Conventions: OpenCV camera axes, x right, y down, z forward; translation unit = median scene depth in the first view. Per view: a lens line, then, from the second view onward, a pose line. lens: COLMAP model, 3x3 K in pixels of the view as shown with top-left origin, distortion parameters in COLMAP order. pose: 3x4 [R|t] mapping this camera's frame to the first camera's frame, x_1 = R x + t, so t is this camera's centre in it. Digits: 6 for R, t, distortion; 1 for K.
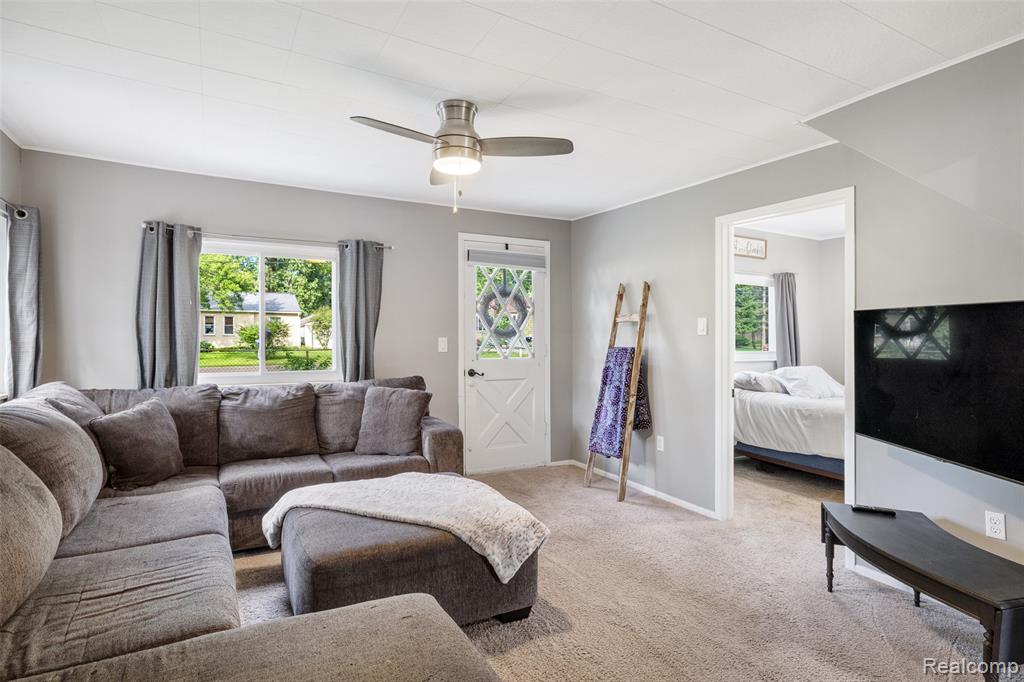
lens RADIAL K [[547.4, 0, 513.7], [0, 547.4, 341.7], [0, 0, 1]] dist [0.000323, 0.001380]
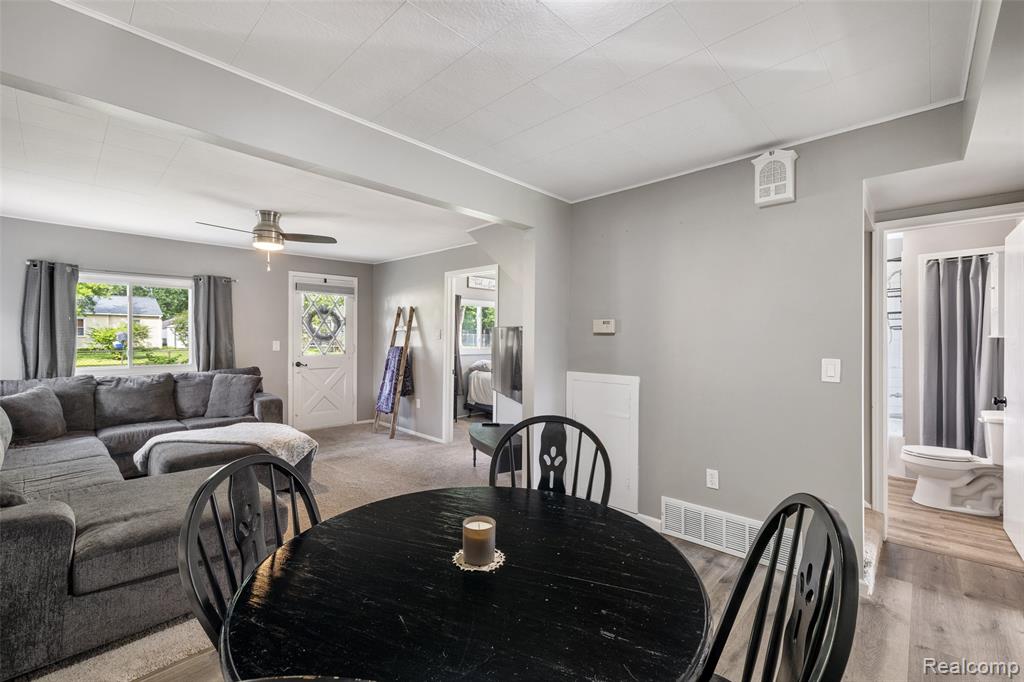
lens RADIAL K [[439.7, 0, 510.7], [0, 439.7, 334.0], [0, 0, 1]] dist [0.012441, -0.000595]
pose [[0.956531, -0.001345, 0.291629, 0.163110], [0.005772, 0.999881, -0.014321, -0.007212], [-0.291575, 0.015382, 0.956424, -0.424218]]
